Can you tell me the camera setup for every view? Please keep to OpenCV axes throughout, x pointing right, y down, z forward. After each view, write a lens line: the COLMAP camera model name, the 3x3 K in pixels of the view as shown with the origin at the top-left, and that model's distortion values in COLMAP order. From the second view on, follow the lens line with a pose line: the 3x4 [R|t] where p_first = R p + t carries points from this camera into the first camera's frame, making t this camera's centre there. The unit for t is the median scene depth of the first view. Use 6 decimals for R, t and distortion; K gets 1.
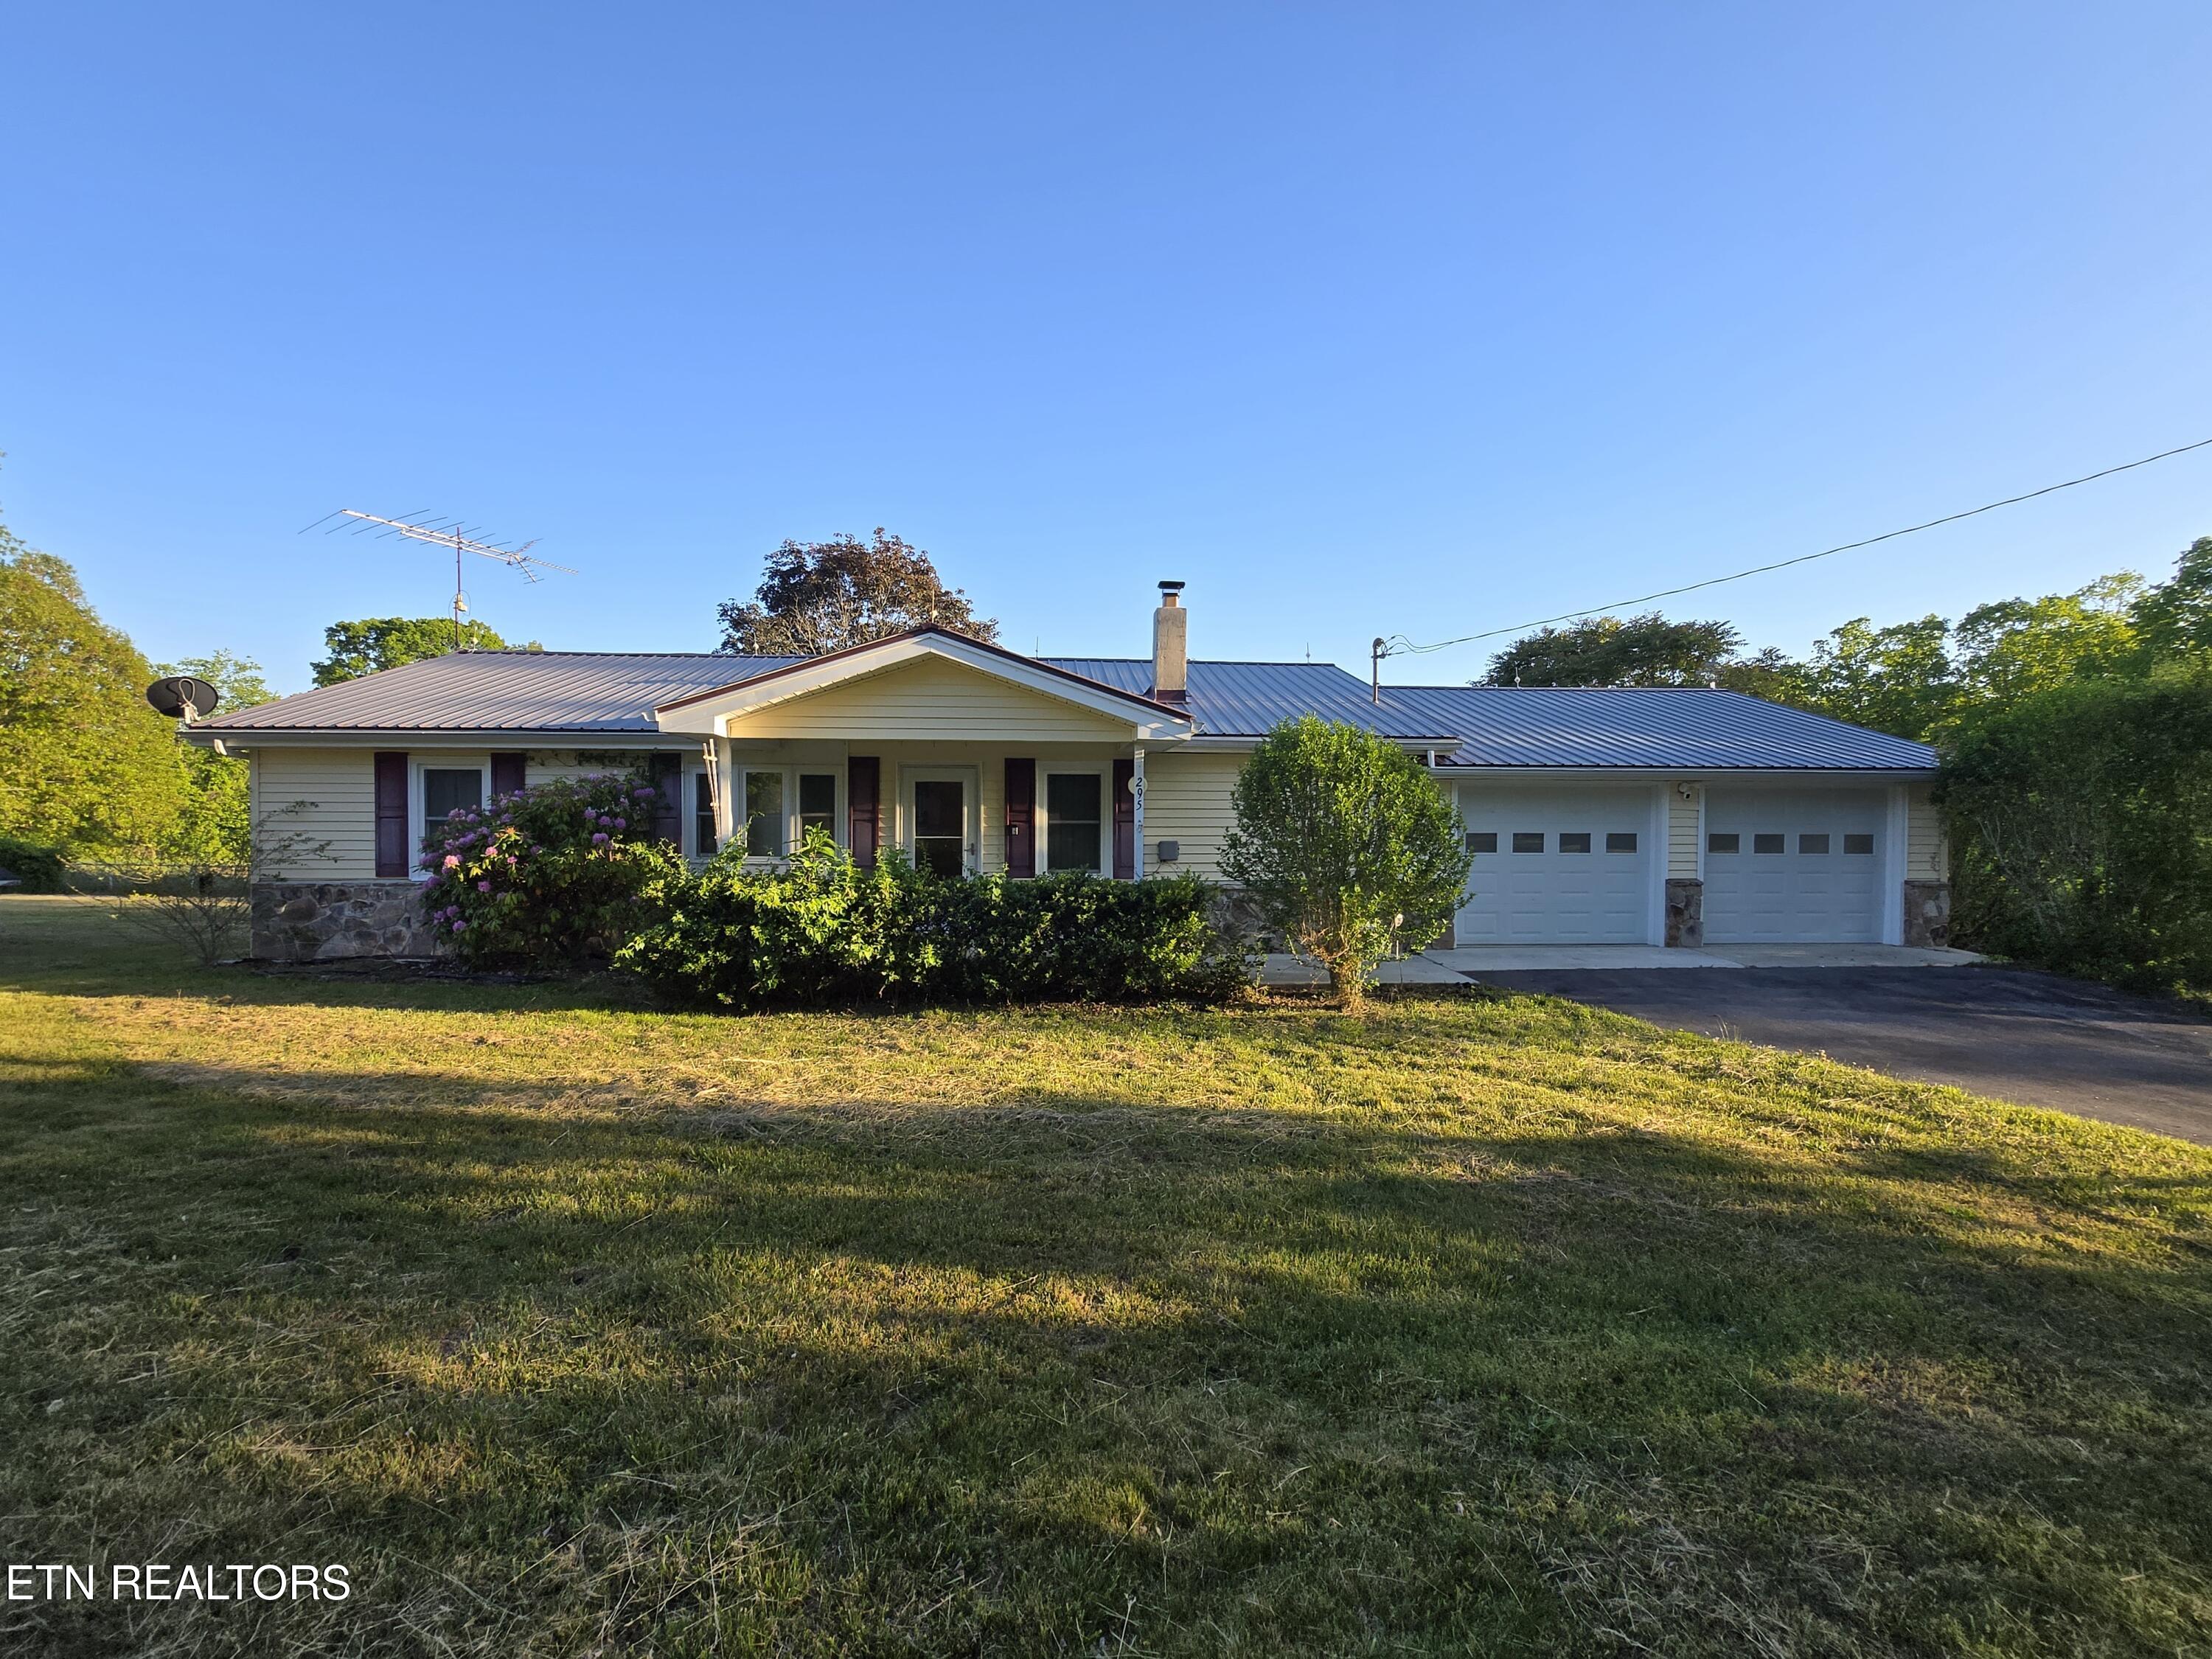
lens RADIAL K [[927.3, 0, 1085.6], [0, 927.3, 826.0], [0, 0, 1]] dist [-0.003334, 0.000240]
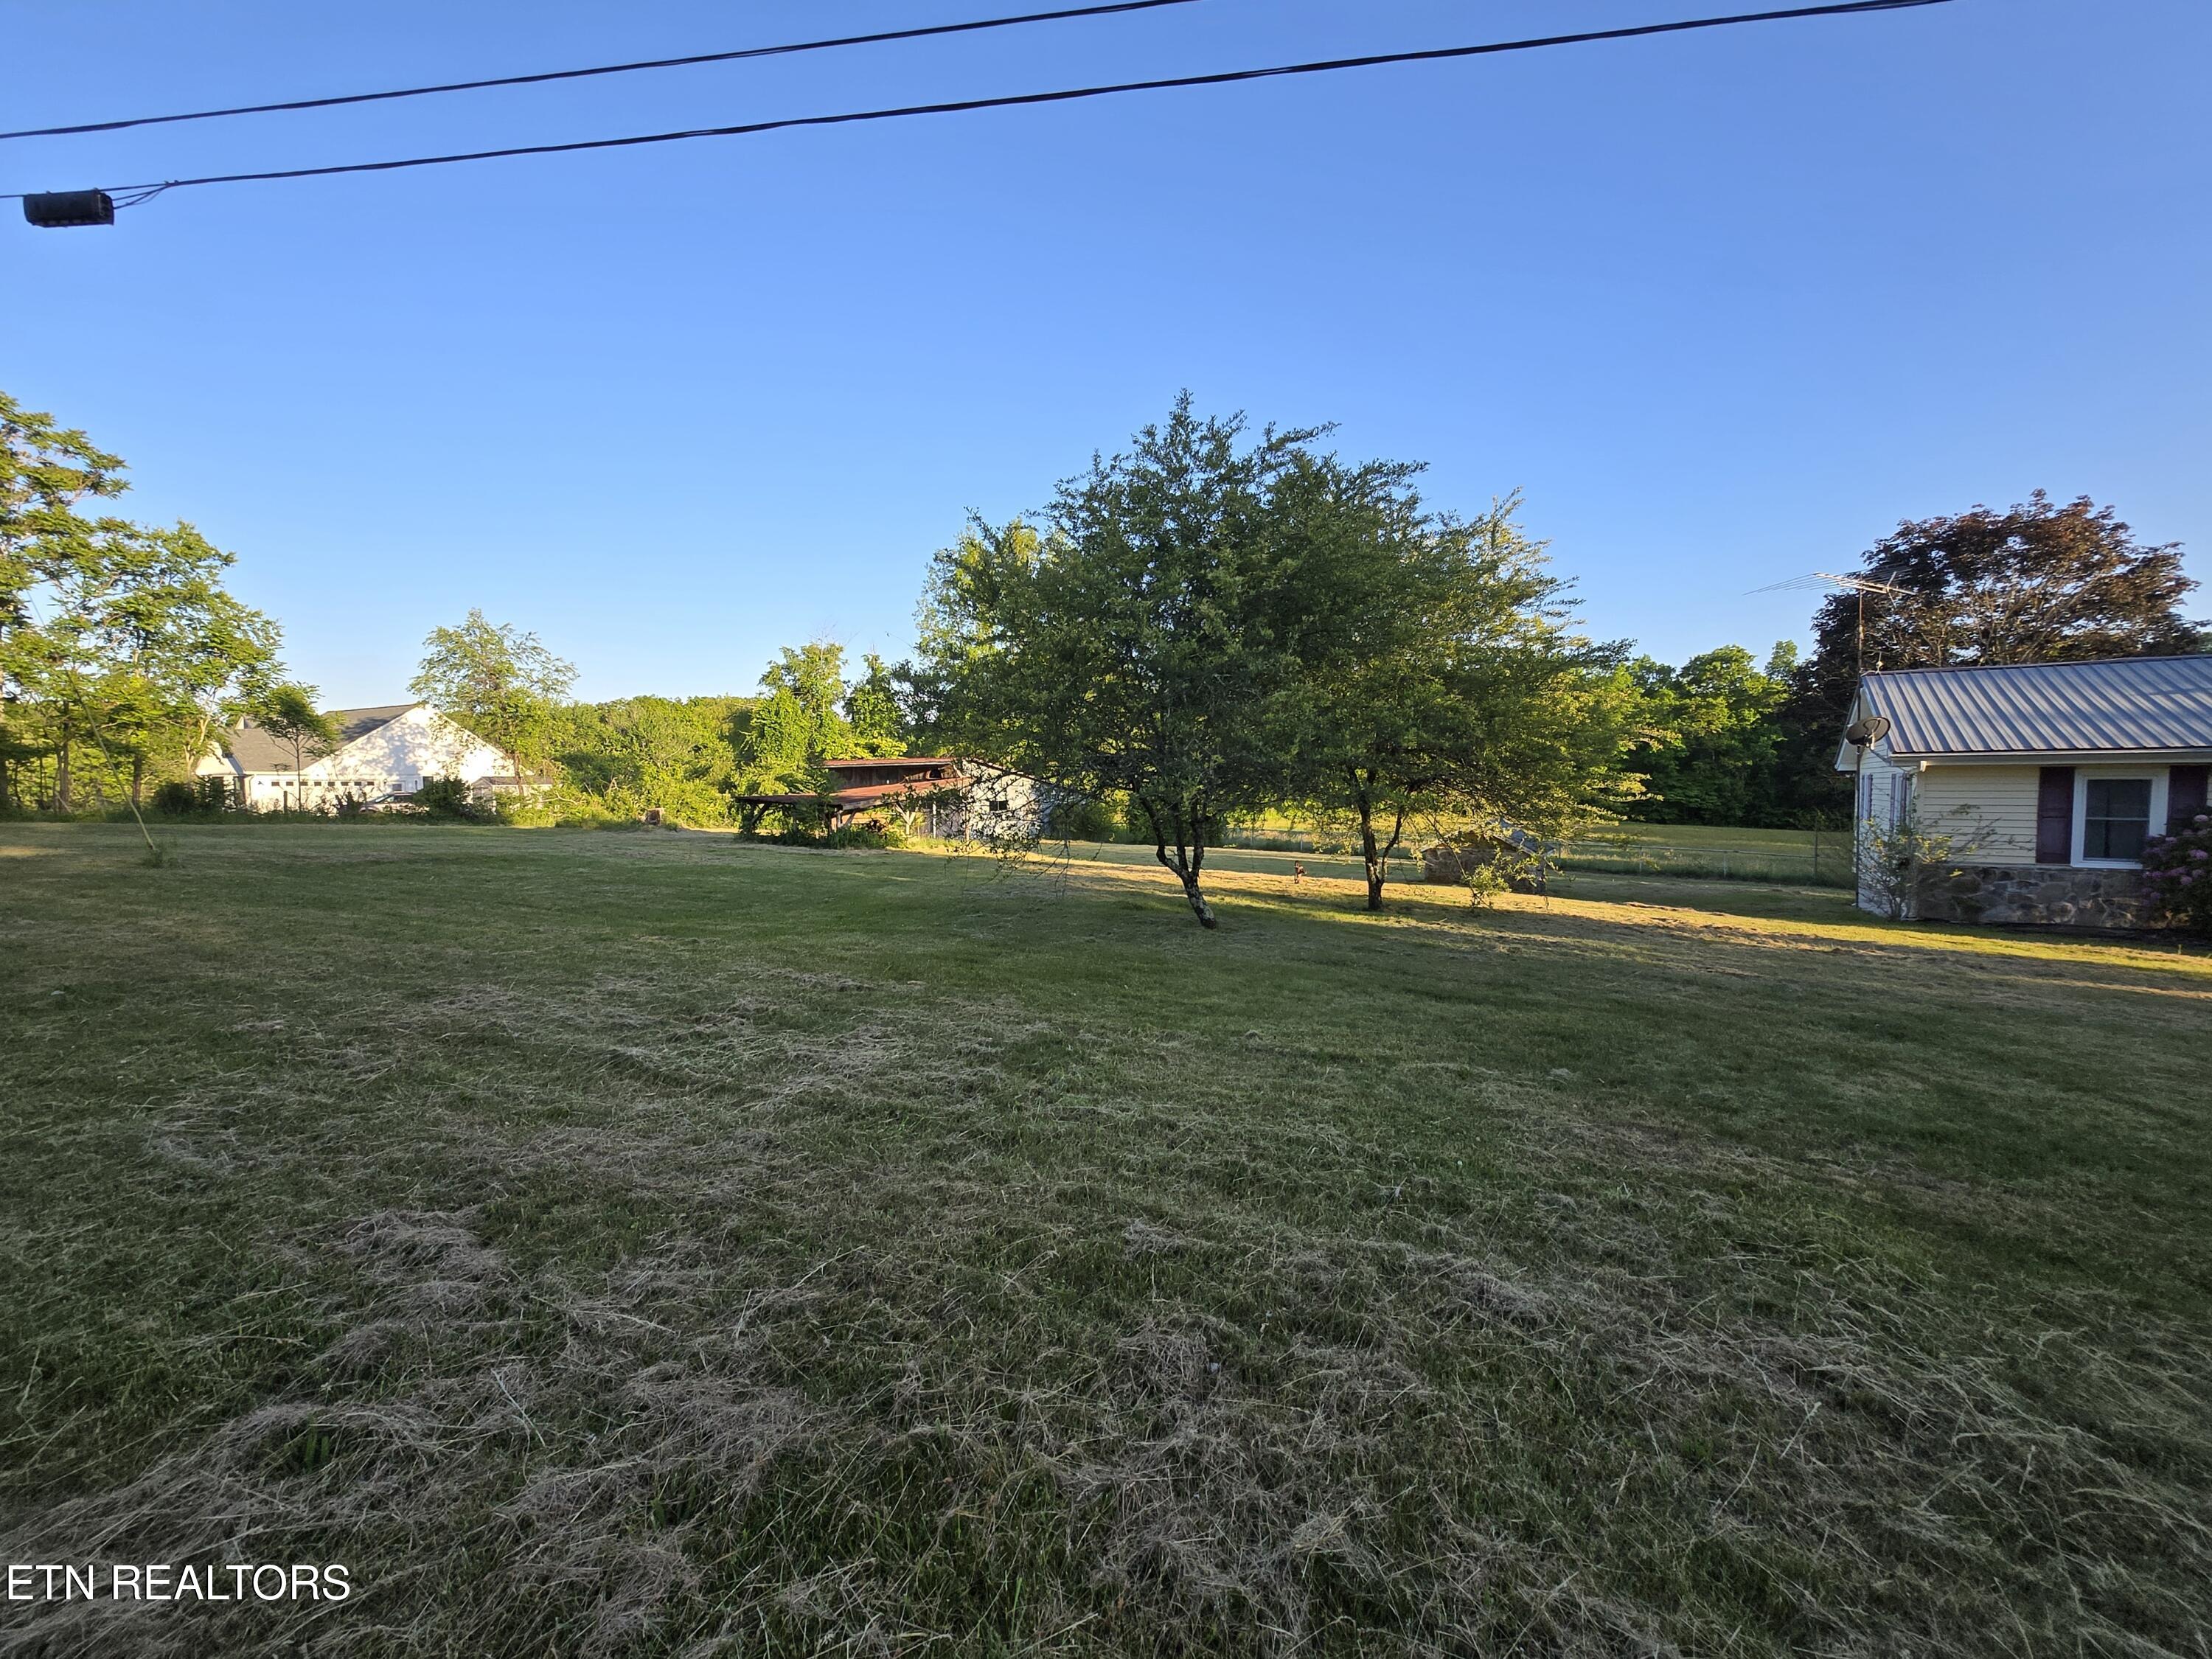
lens RADIAL K [[934.0, 0, 1090.2], [0, 934.0, 823.8], [0, 0, 1]] dist [0.001059, -0.001173]
pose [[0.792807, 0.020469, -0.609129, -1.021945], [-0.001460, 0.999497, 0.031687, -0.039490], [0.609471, -0.024232, 0.792438, -0.845533]]
